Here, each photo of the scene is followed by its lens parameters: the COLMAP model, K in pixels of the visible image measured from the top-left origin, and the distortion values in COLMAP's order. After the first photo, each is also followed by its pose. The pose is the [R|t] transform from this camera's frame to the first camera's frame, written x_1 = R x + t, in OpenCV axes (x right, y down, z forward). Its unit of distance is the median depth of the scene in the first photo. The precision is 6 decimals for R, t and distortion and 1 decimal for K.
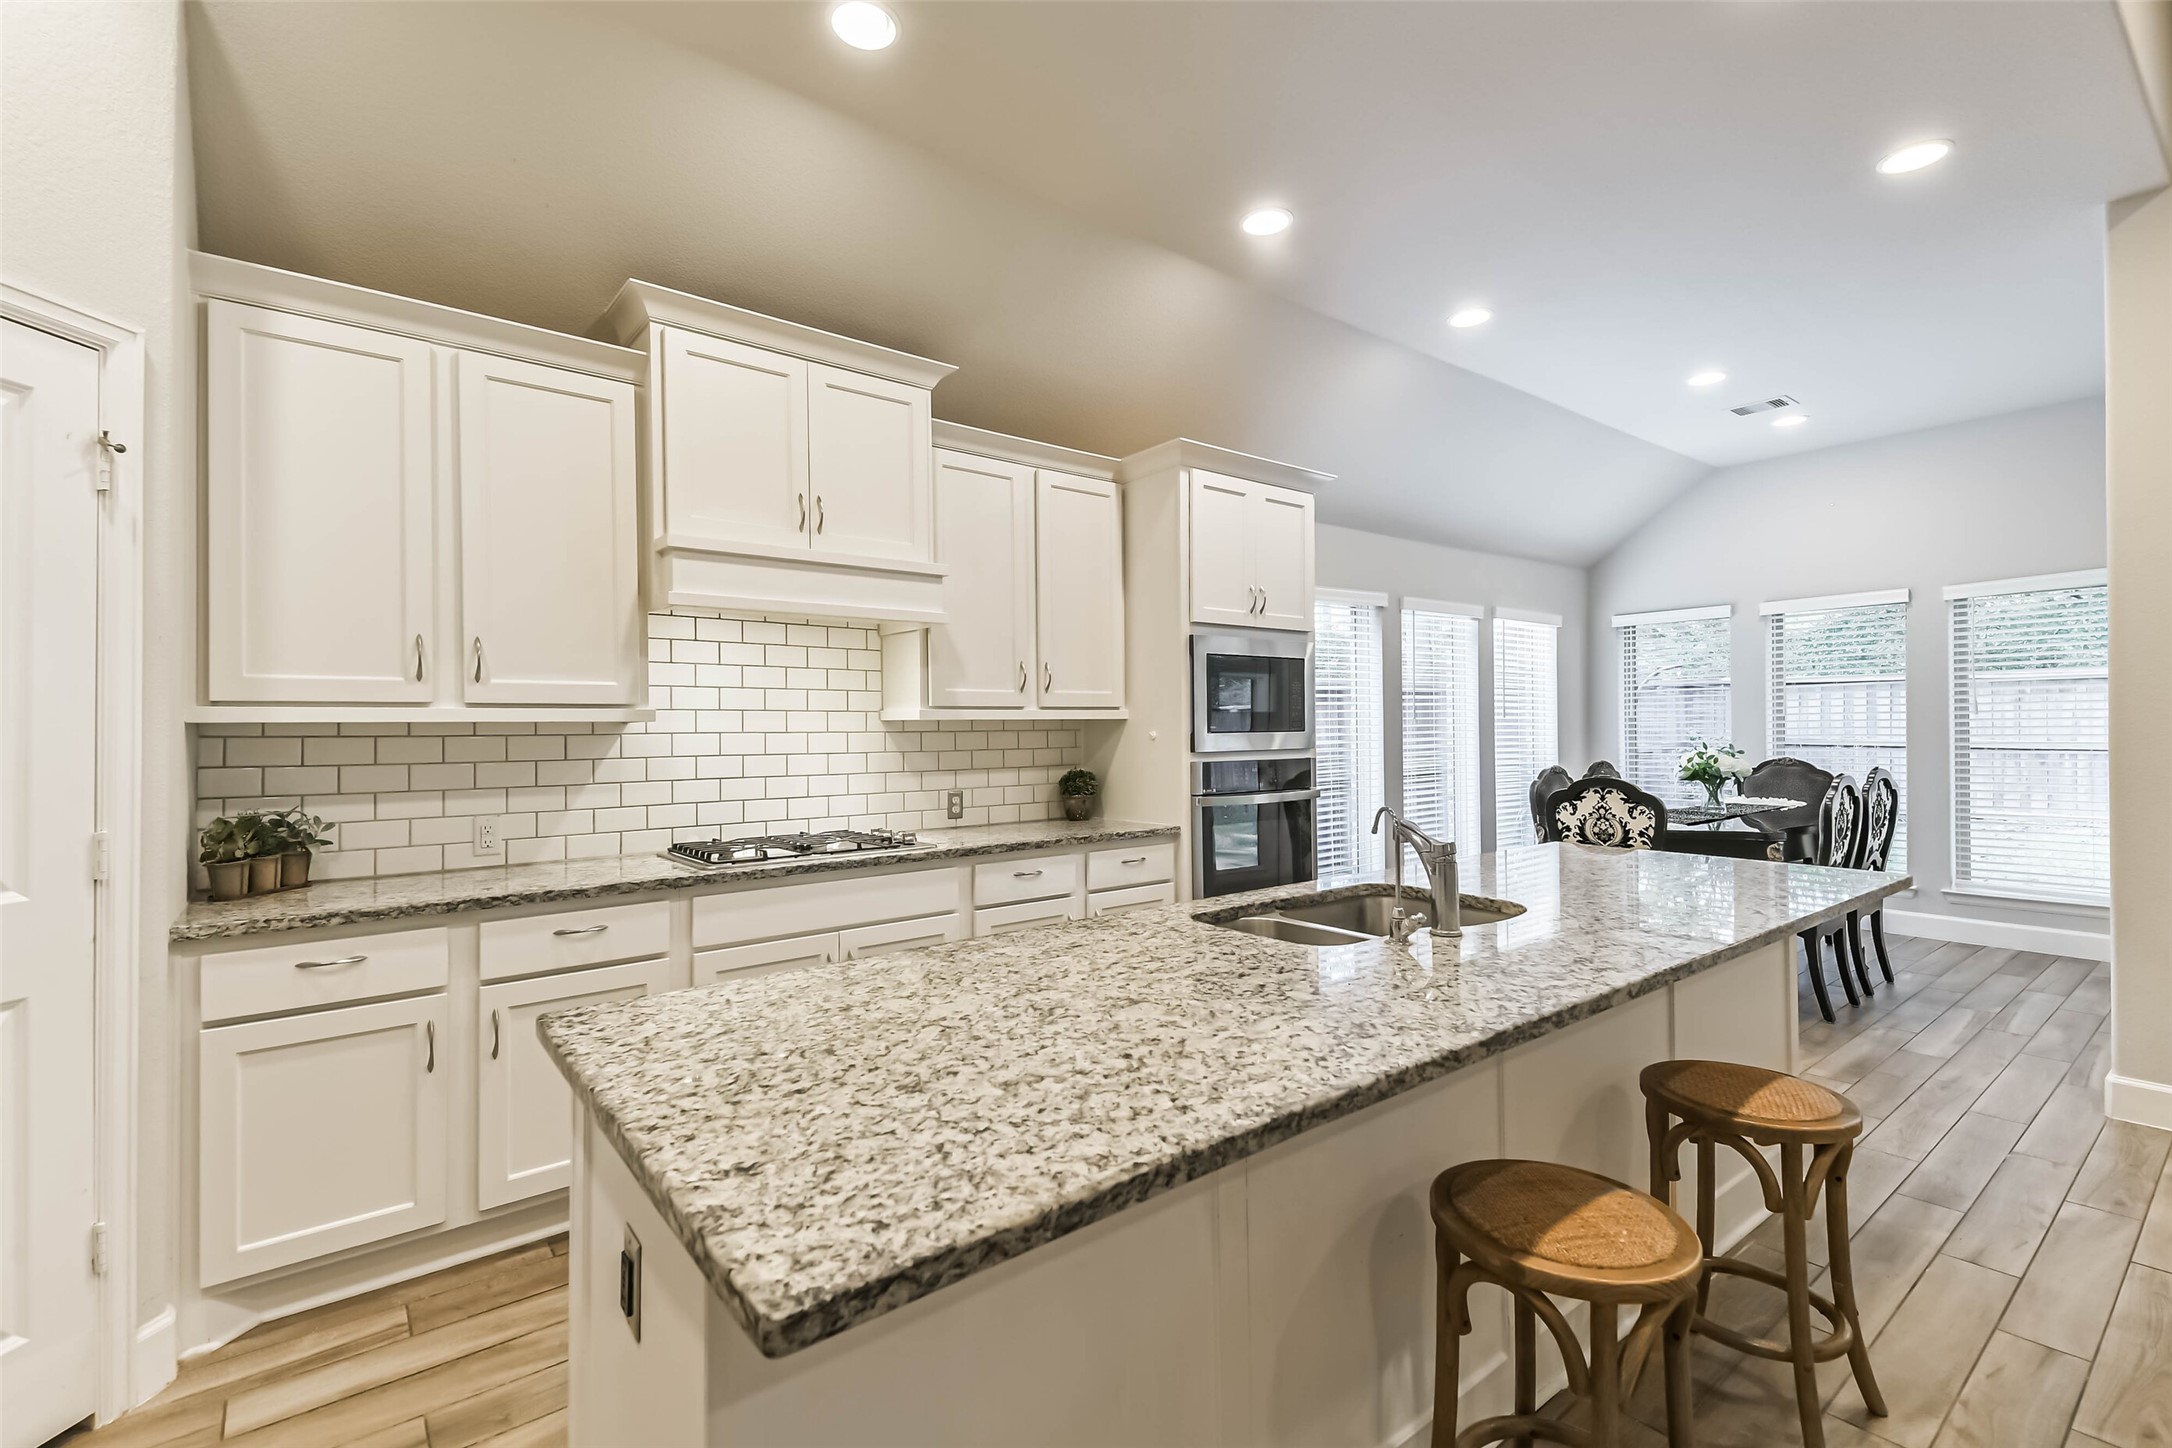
lens RADIAL K [[940.2, 0, 1078.9], [0, 940.2, 728.7], [0, 0, 1]] dist [0.074251, -0.024423]
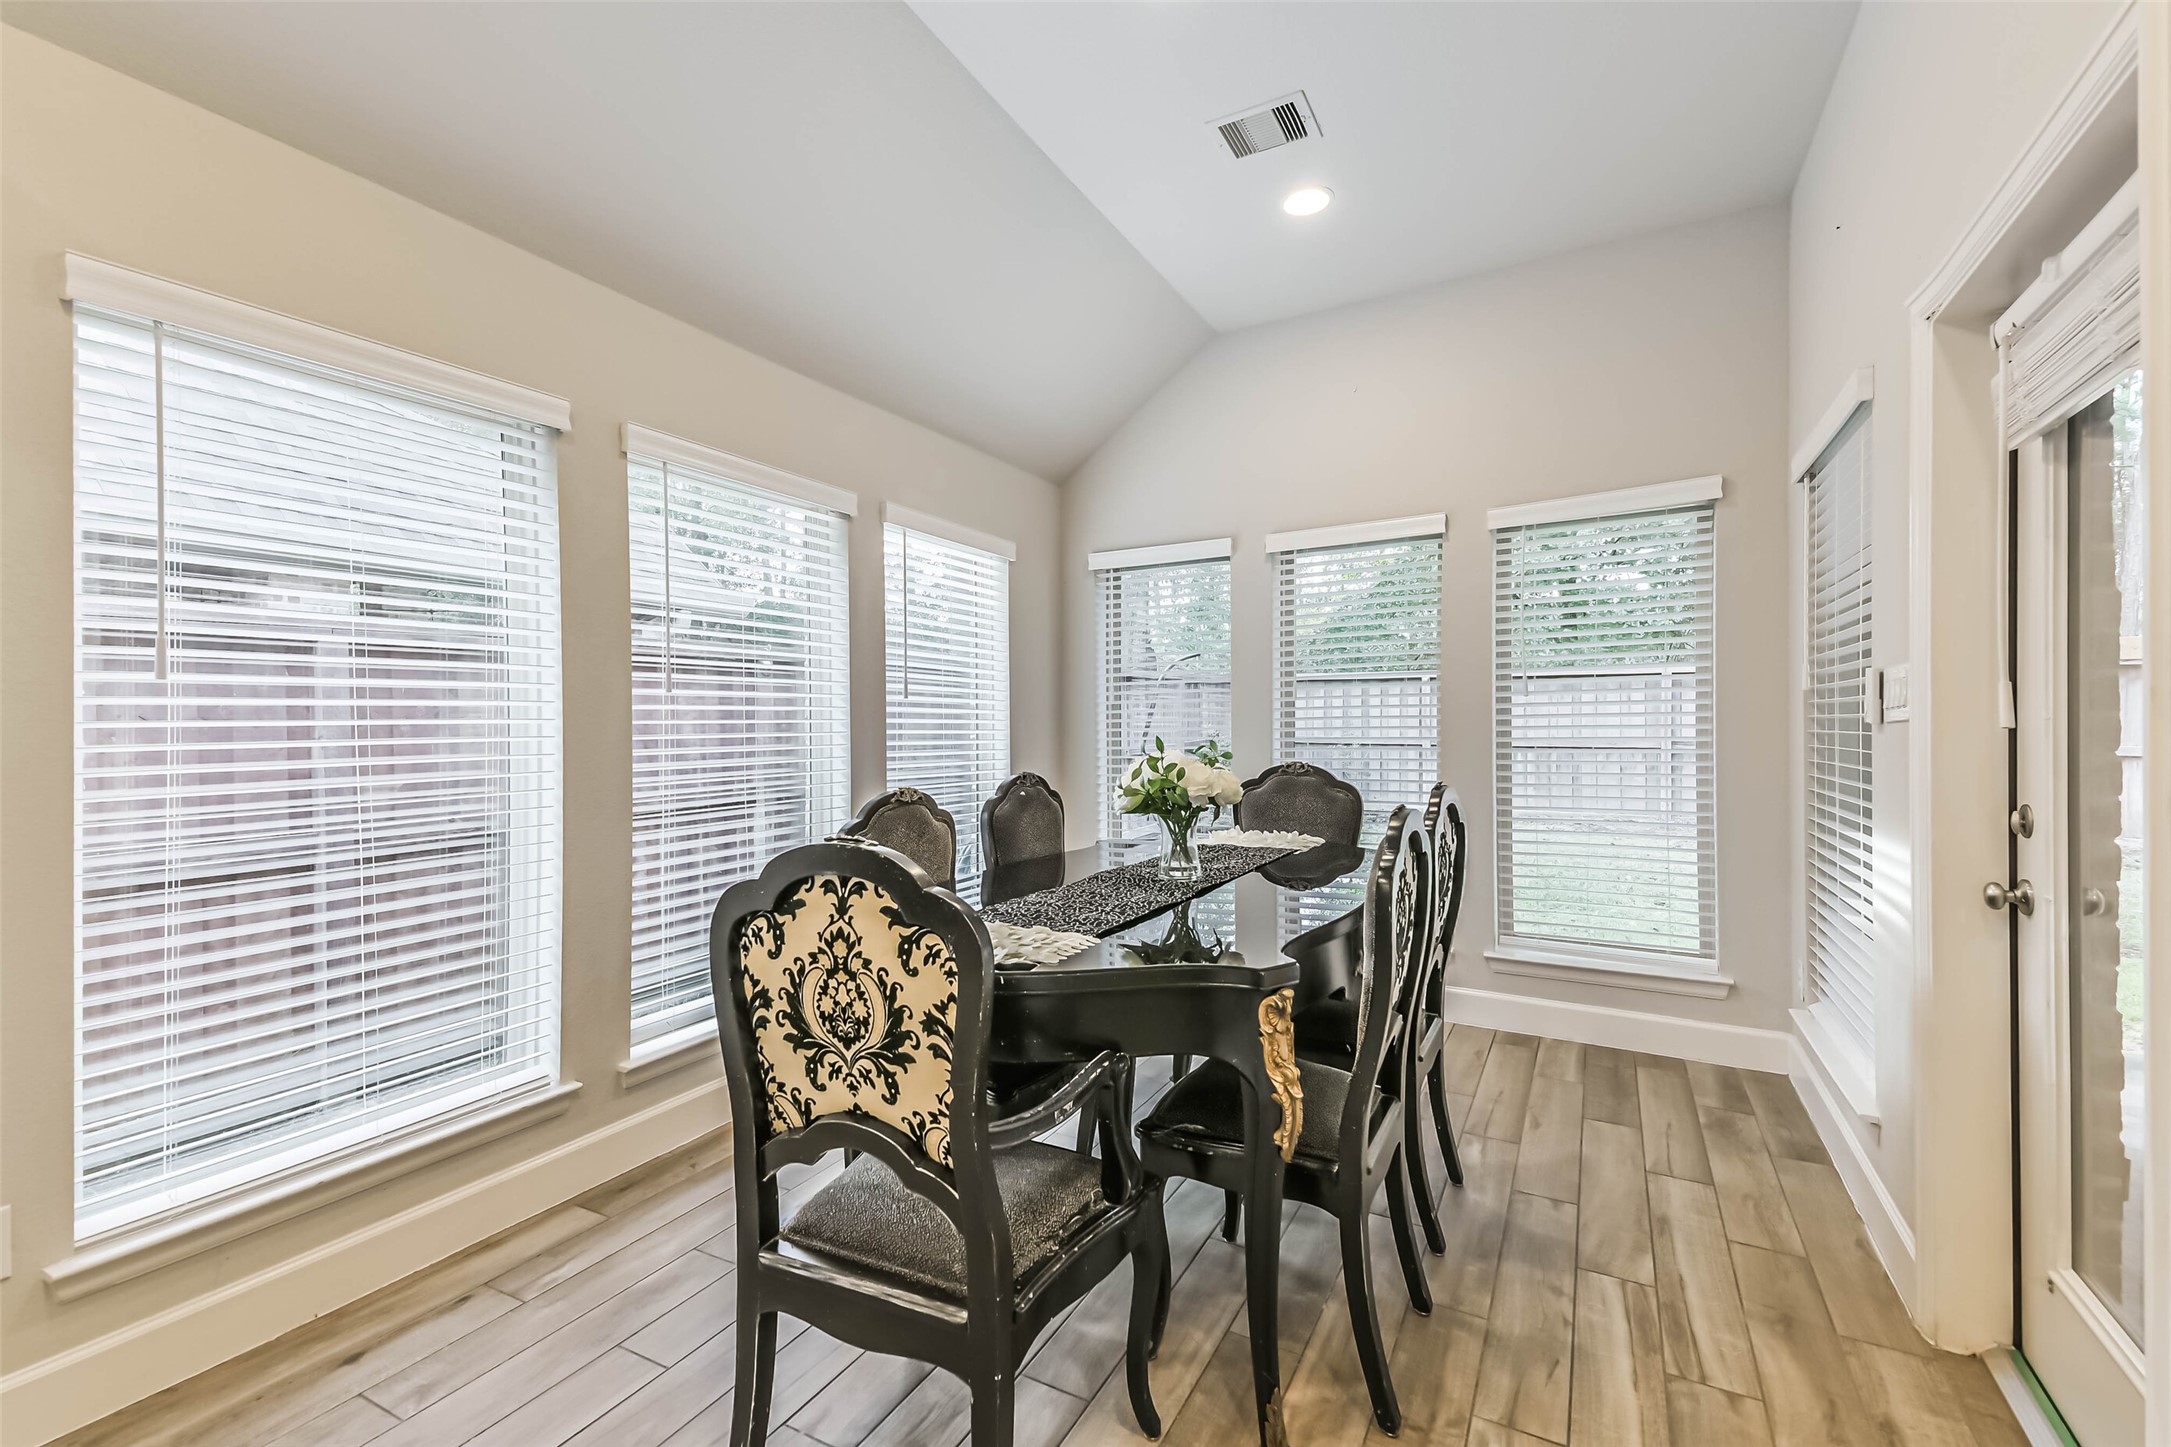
lens RADIAL K [[939.8, 0, 1024.4], [0, 939.8, 746.3], [0, 0, 1]] dist [0.074251, -0.024423]
pose [[0.939075, -0.005097, 0.343674, 0.555520], [-0.000577, 0.999865, 0.016404, 0.014684], [-0.343711, -0.015603, 0.938946, 0.765576]]
